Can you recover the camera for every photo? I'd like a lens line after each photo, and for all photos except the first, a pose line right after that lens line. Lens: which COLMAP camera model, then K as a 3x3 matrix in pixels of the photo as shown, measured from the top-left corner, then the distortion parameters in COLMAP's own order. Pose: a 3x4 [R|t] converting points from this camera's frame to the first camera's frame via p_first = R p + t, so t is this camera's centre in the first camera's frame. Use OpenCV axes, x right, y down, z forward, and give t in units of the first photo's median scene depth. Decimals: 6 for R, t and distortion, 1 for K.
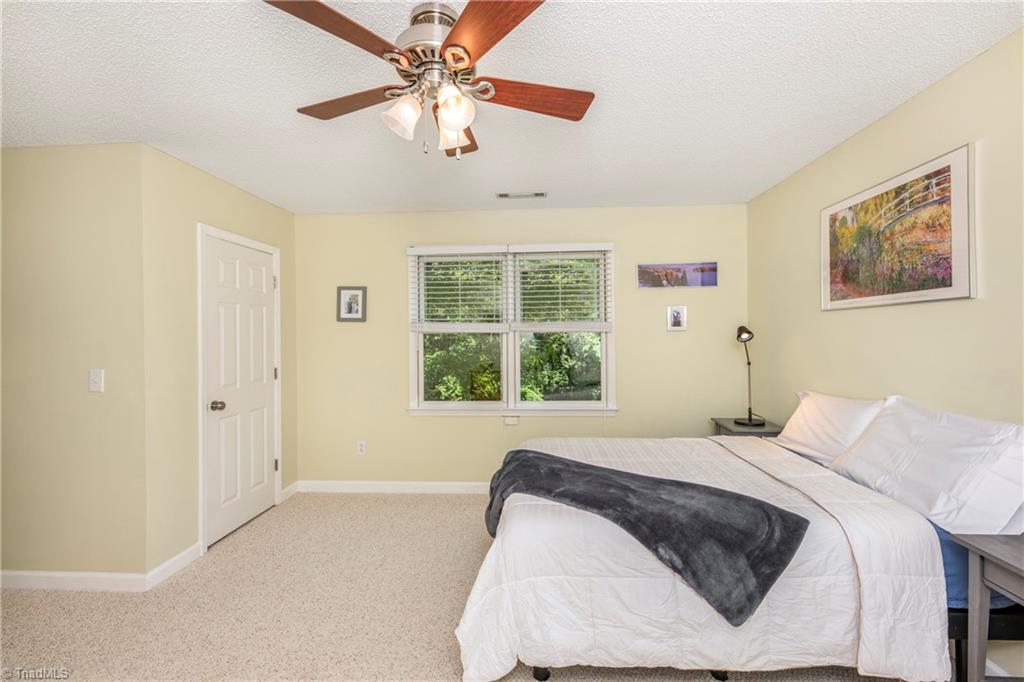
lens RADIAL K [[444.7, 0, 509.4], [0, 444.7, 337.4], [0, 0, 1]] dist [-0.002677, -0.000699]
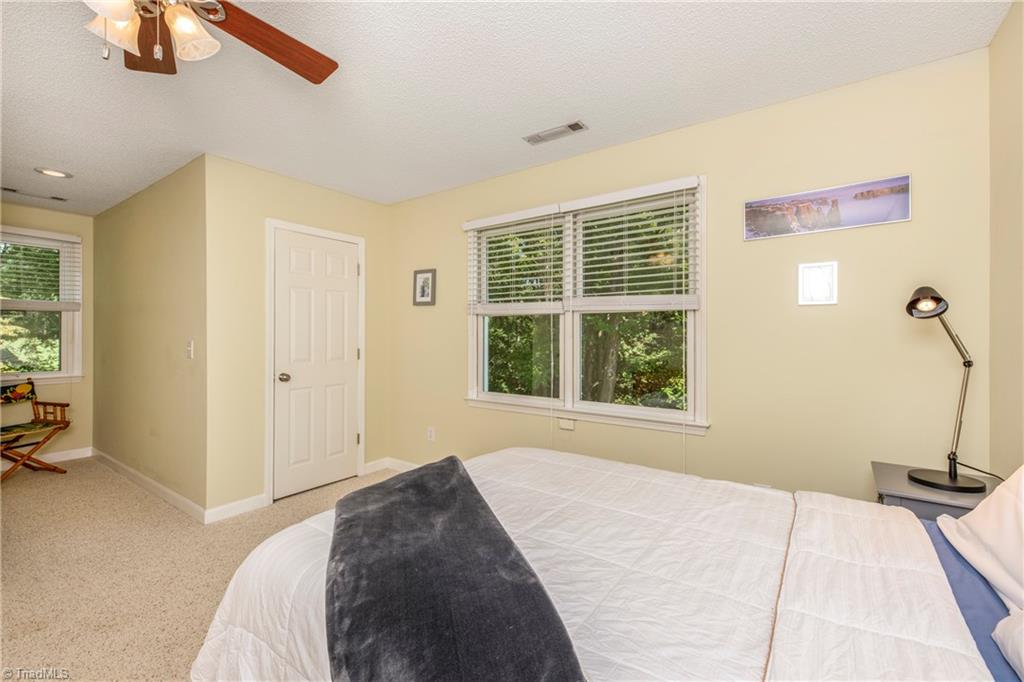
lens RADIAL K [[444.7, 0, 510.7], [0, 444.7, 337.3], [0, 0, 1]] dist [-0.002677, -0.000699]
pose [[0.837608, 0.011593, -0.546149, 0.356920], [-0.011913, 0.999925, 0.002954, 0.031577], [0.546142, 0.004032, 0.837683, 0.284876]]
